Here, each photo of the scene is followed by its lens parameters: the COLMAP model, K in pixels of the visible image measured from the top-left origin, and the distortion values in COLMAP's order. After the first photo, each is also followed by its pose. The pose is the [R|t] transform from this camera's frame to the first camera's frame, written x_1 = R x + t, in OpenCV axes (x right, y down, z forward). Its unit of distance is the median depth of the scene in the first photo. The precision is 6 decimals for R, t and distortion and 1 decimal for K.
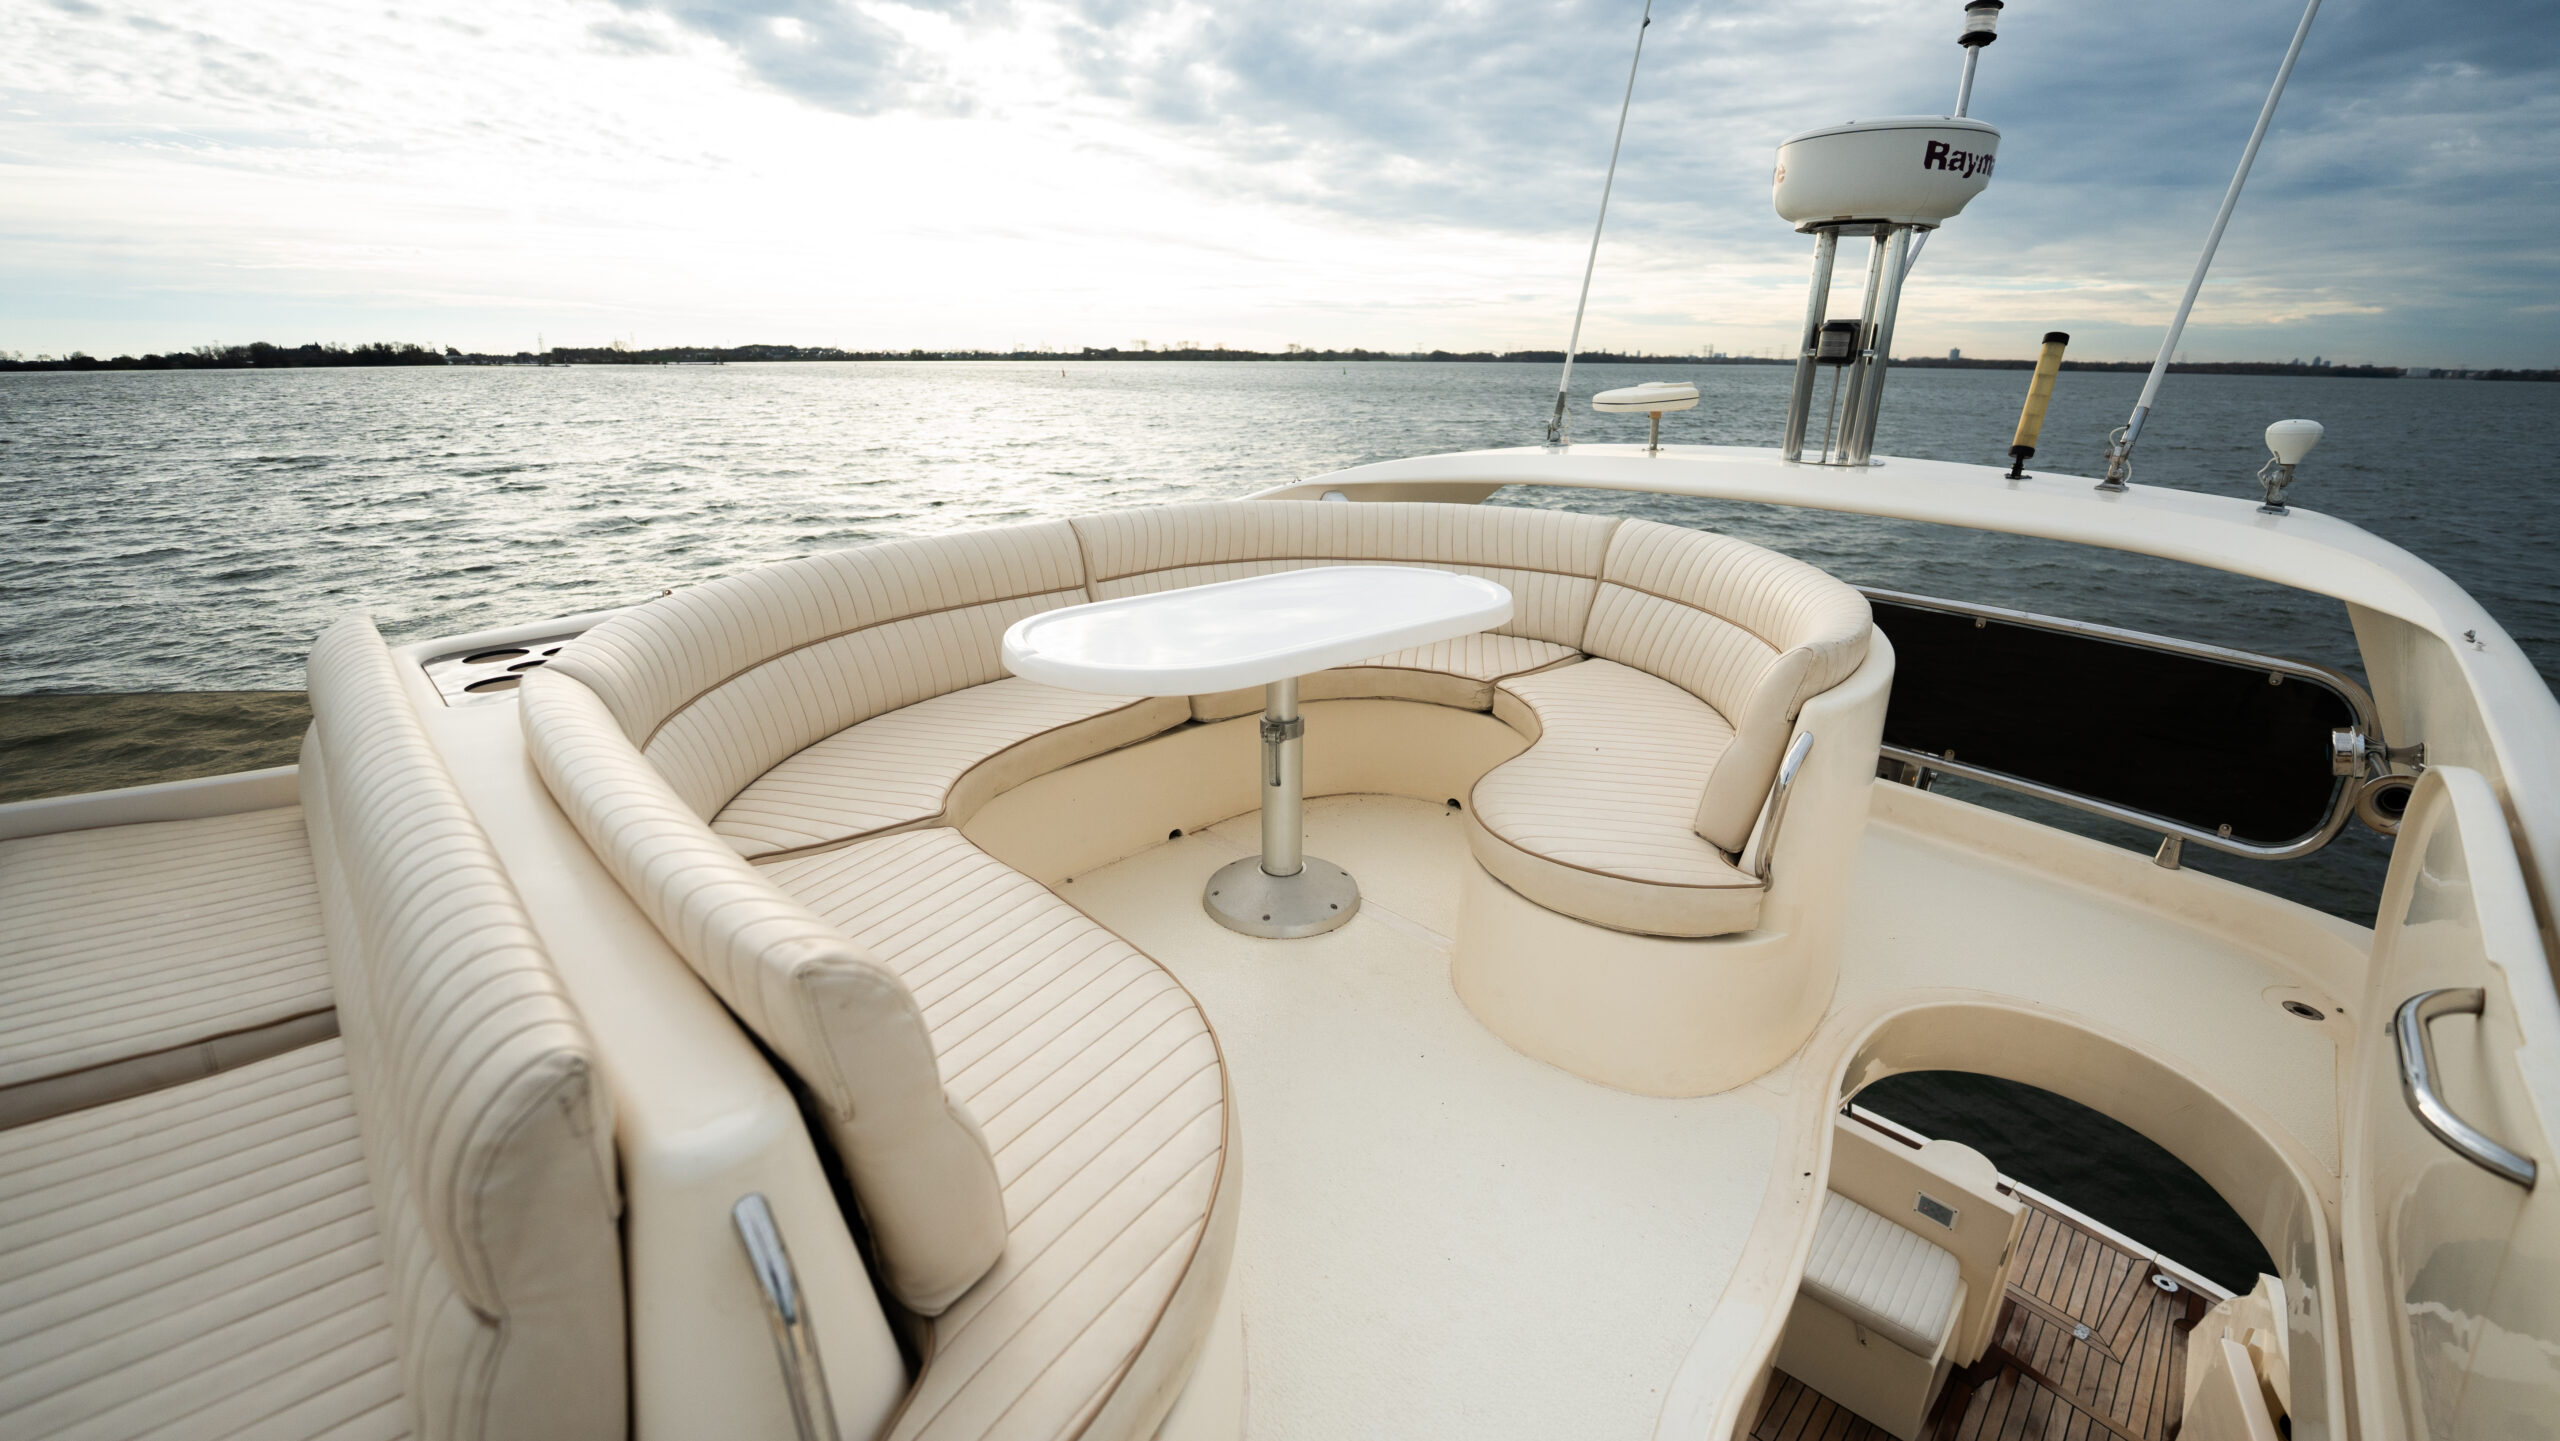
lens RADIAL K [[1037.6, 0, 1295.4], [0, 1037.6, 724.5], [0, 0, 1]] dist [-0.032270, 0.004624]
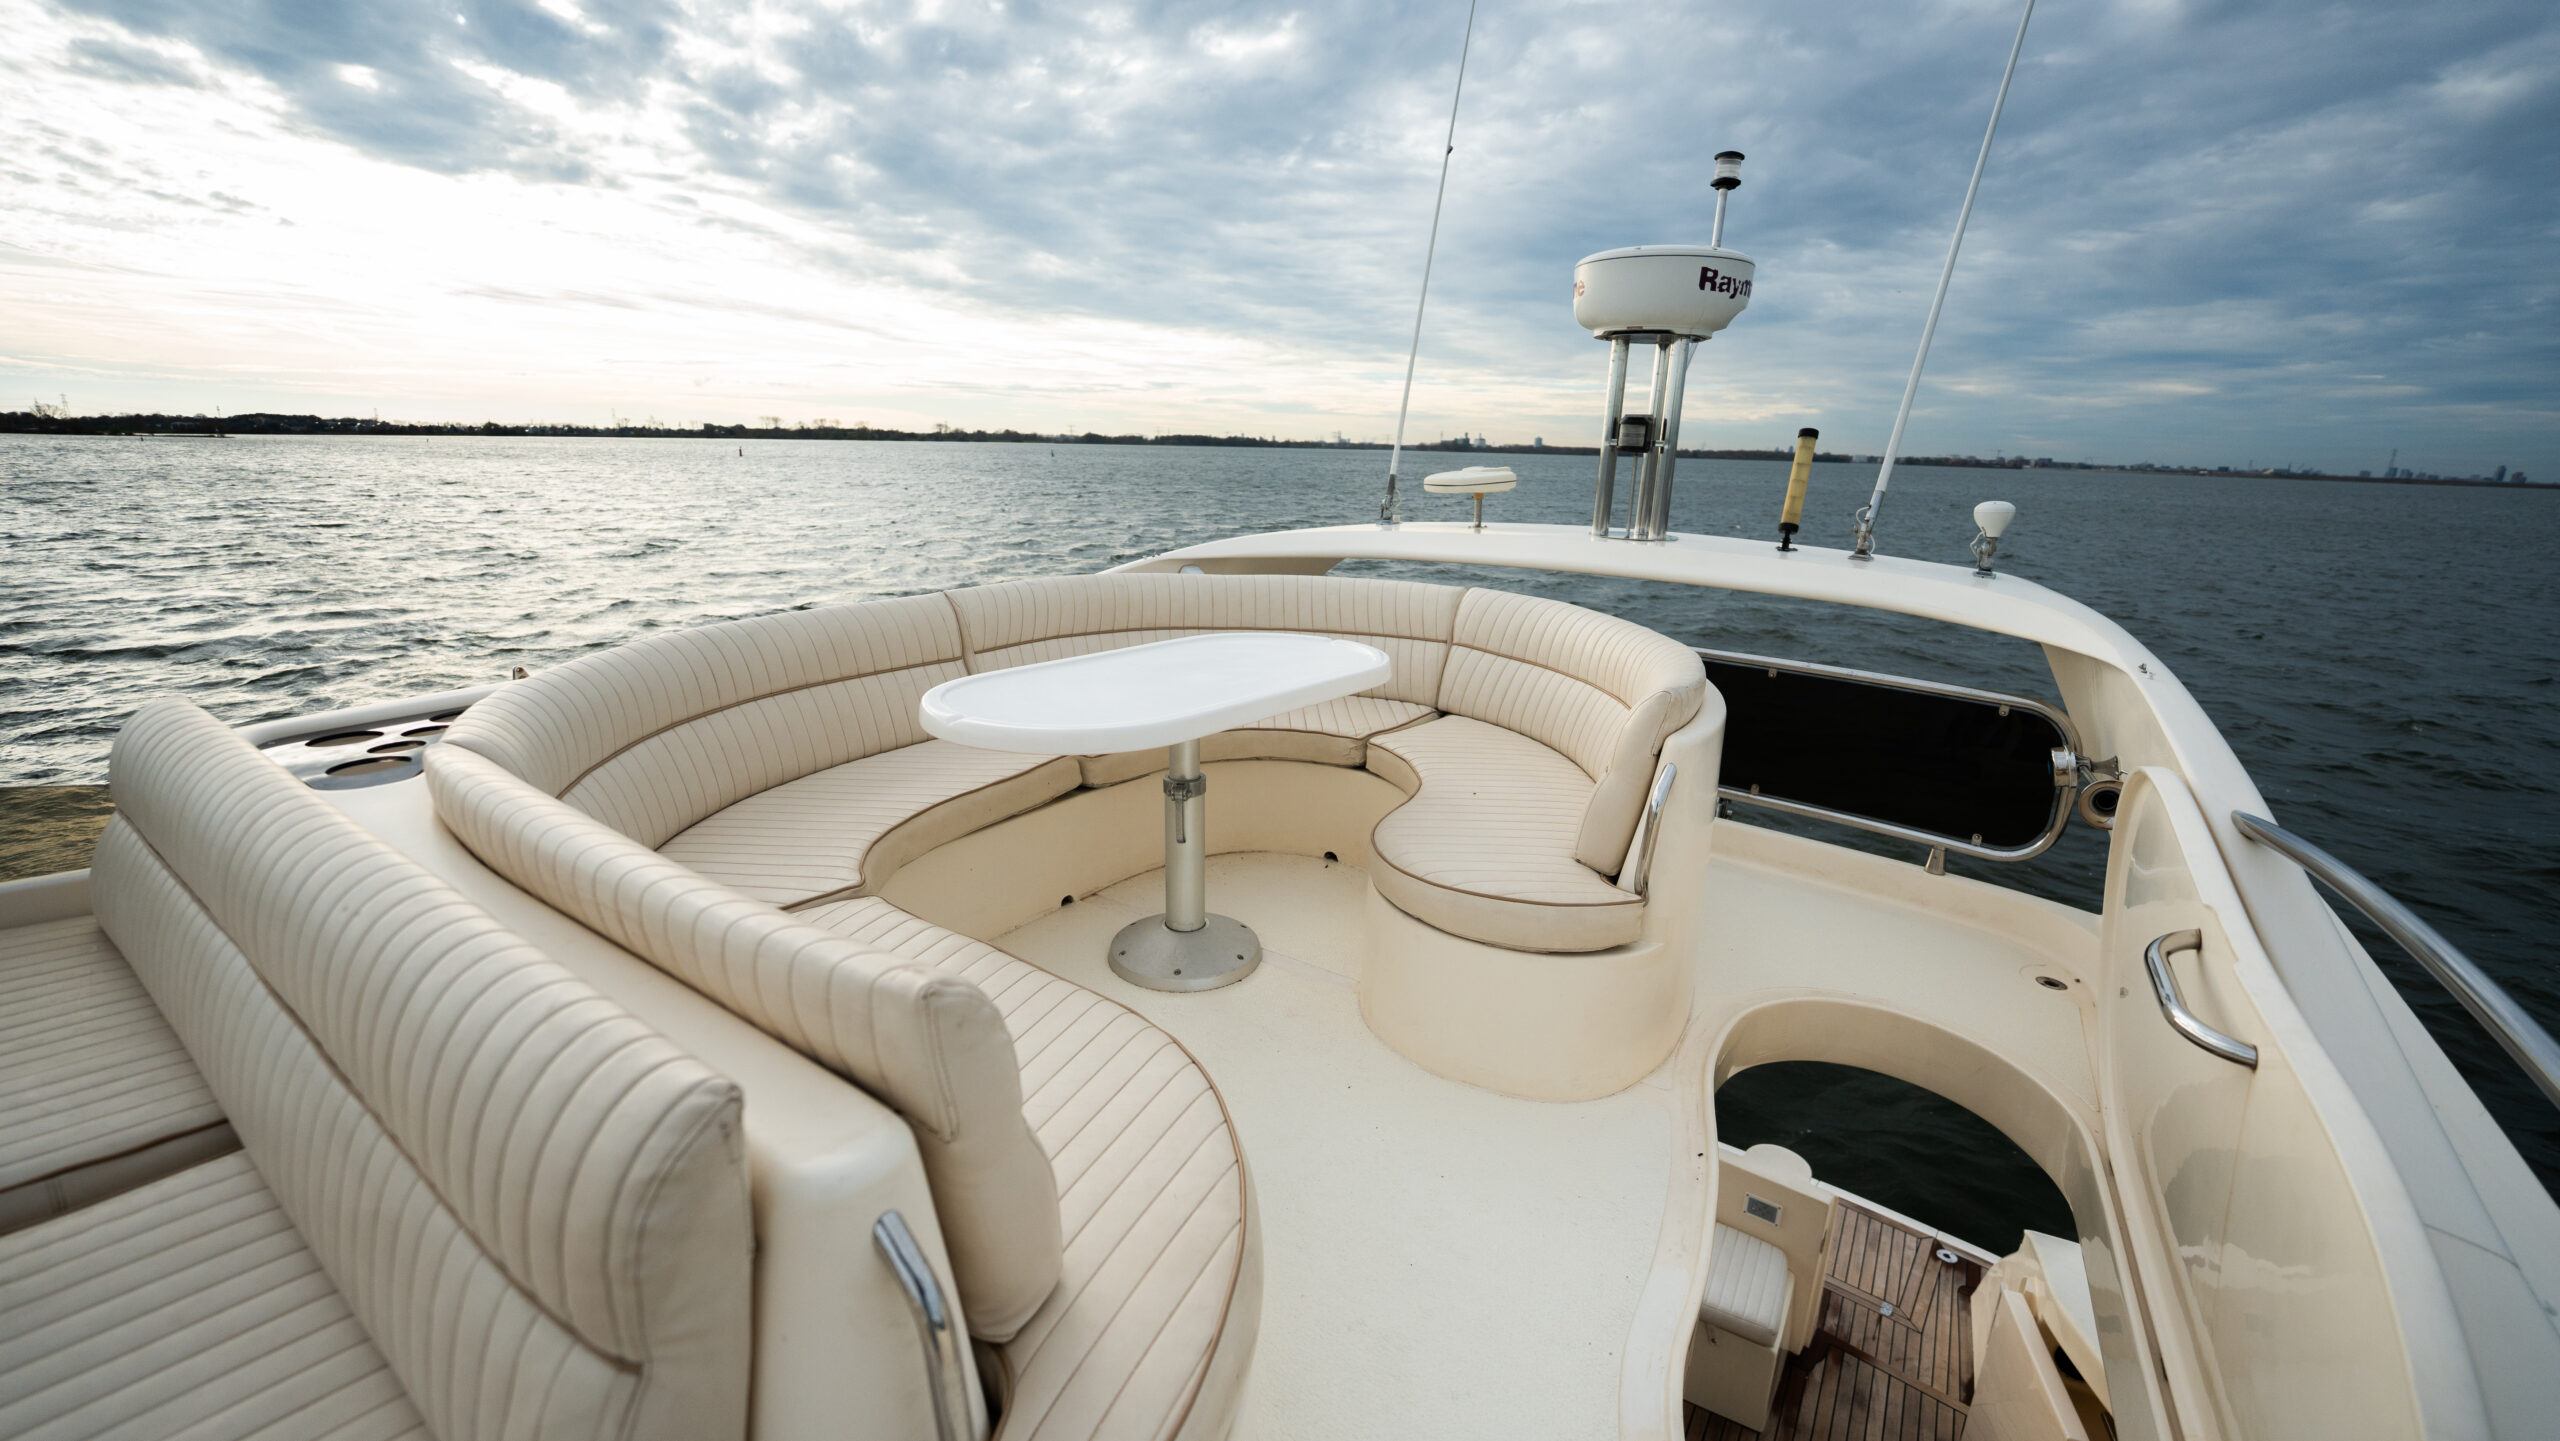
lens RADIAL K [[1037.6, 0, 1295.4], [0, 1037.6, 727.3], [0, 0, 1]] dist [-0.032270, 0.004624]
pose [[0.981306, -0.031534, 0.189851, -0.078153], [0.045087, 0.996700, -0.067495, 0.014998], [-0.187097, 0.074793, 0.979490, -0.033816]]
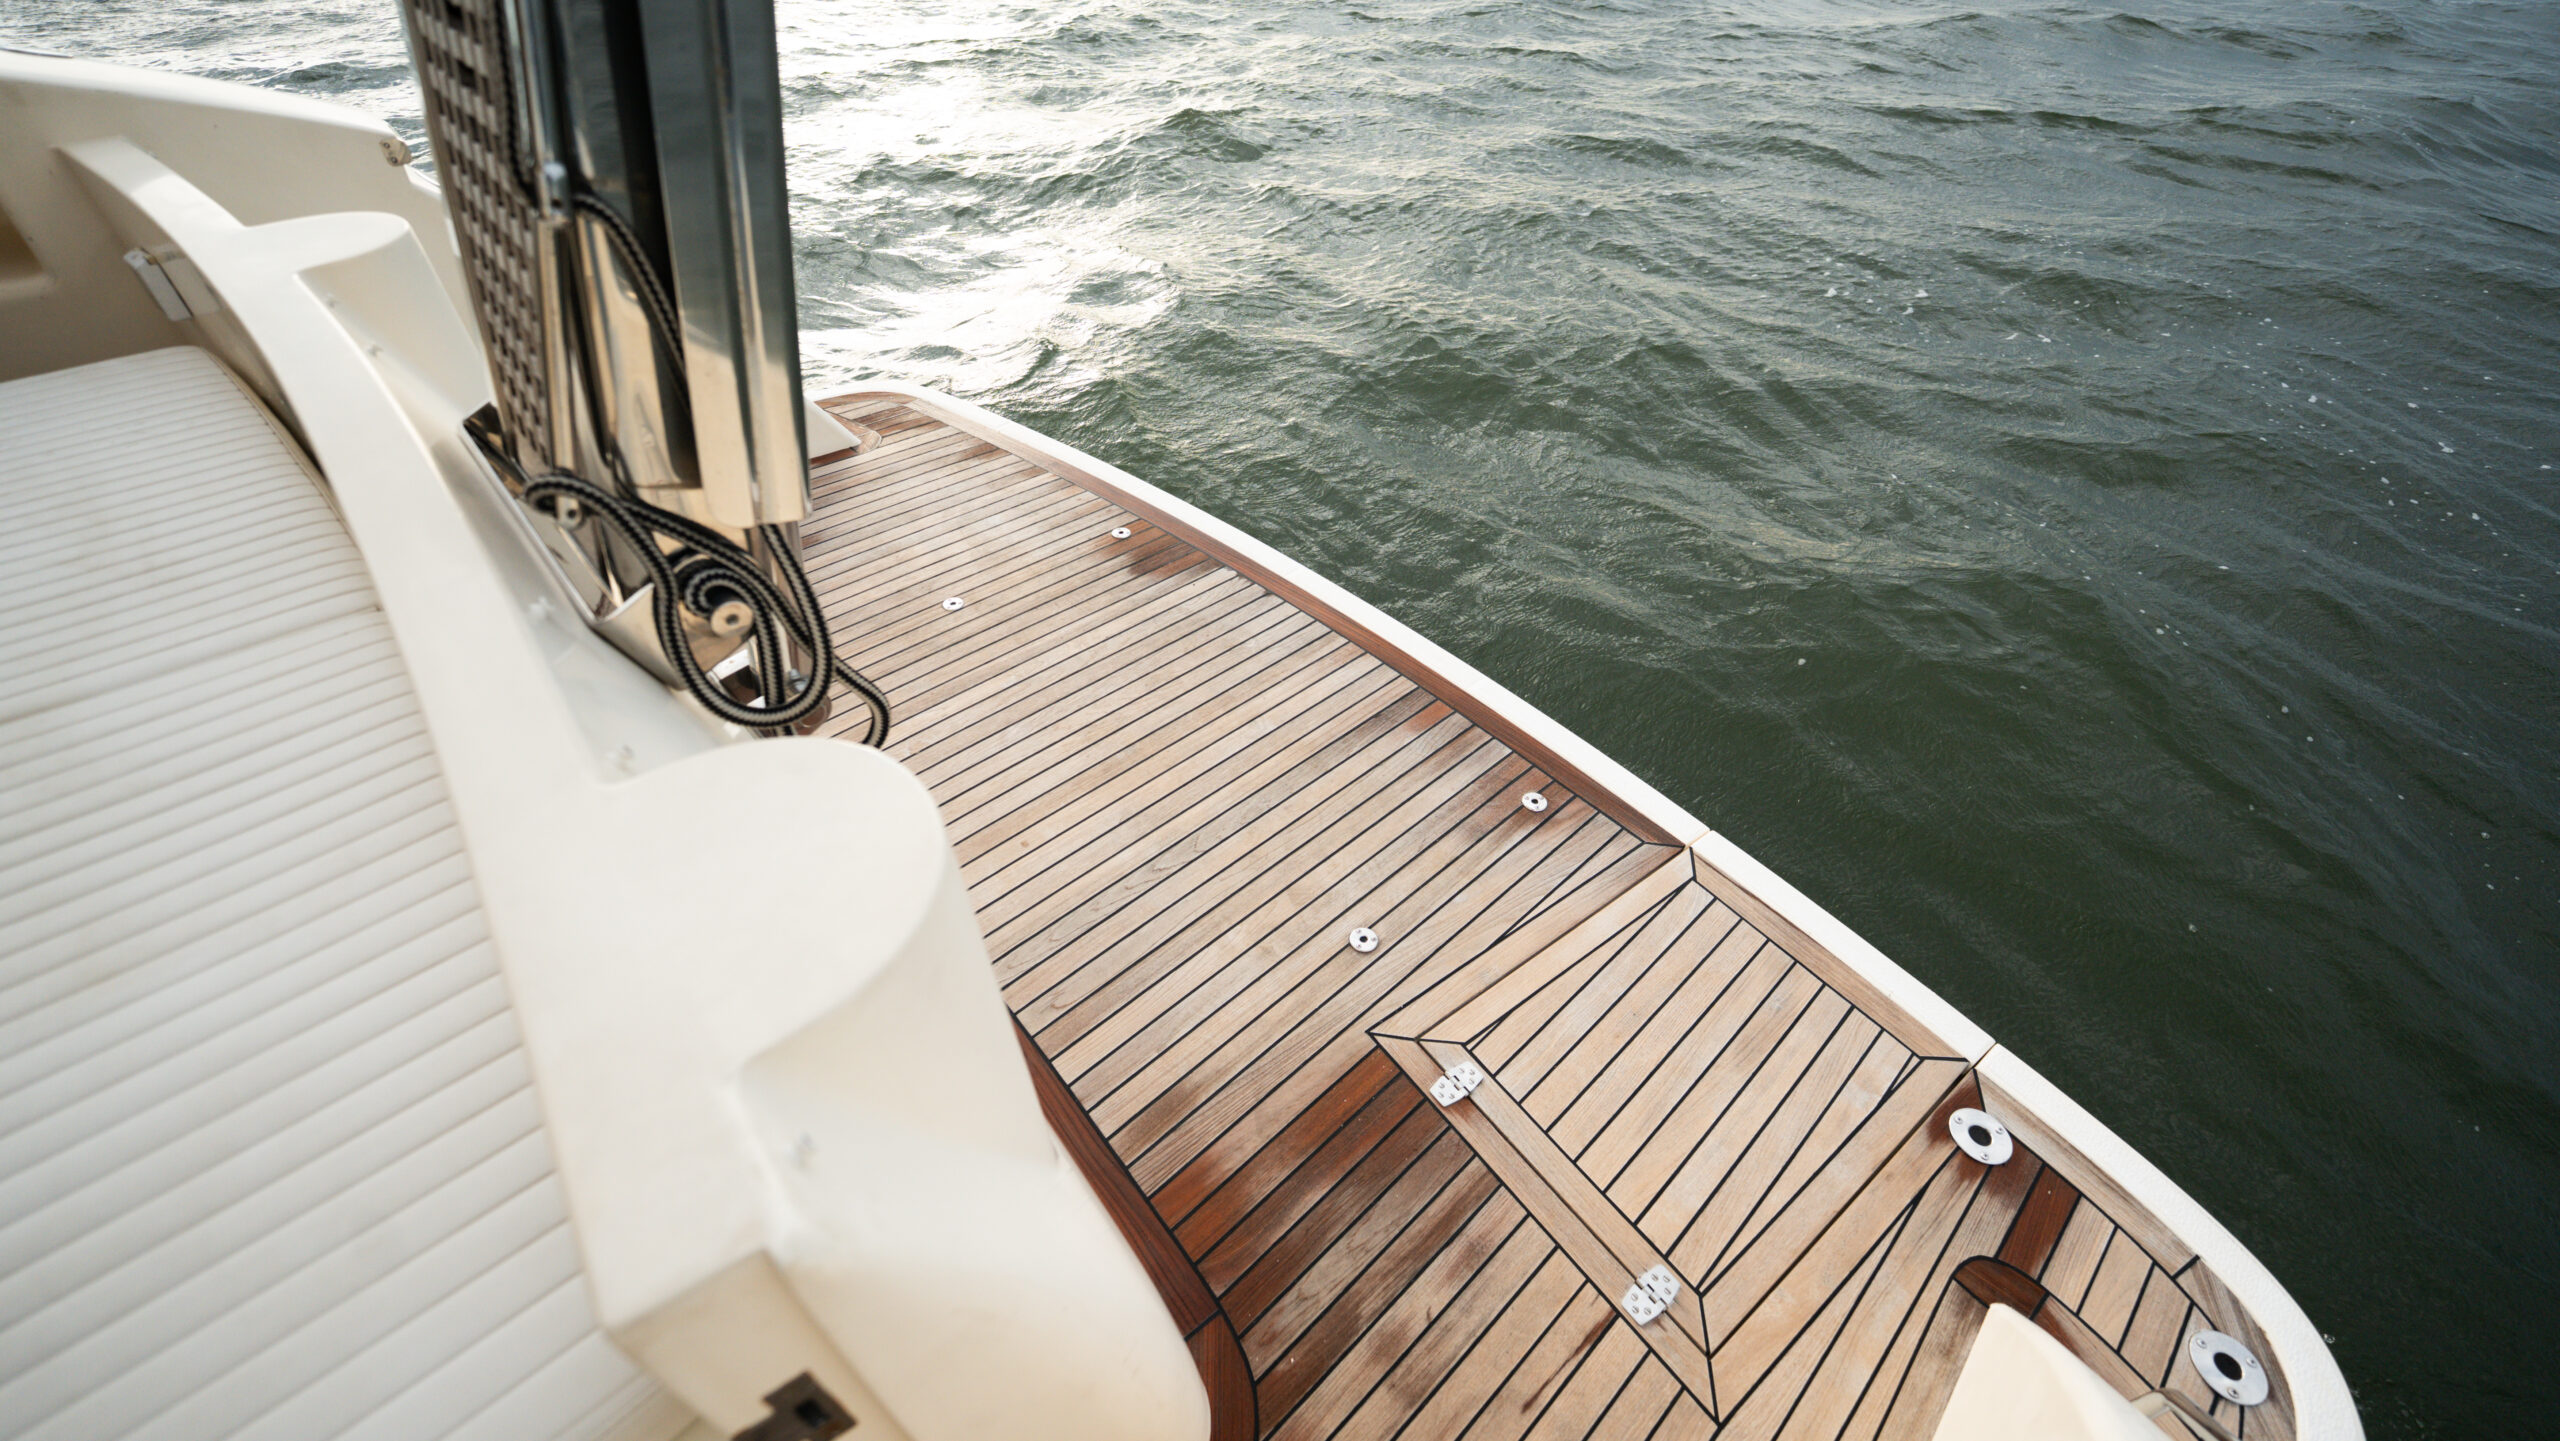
lens RADIAL K [[1037.6, 0, 1287.3], [0, 1037.6, 720.4], [0, 0, 1]] dist [-0.032270, 0.004624]
pose [[0.998970, 0.026384, -0.036910, 1.016285], [-0.009462, 0.916794, 0.399249, 0.455533], [0.044373, -0.398488, 0.916099, 1.163043]]
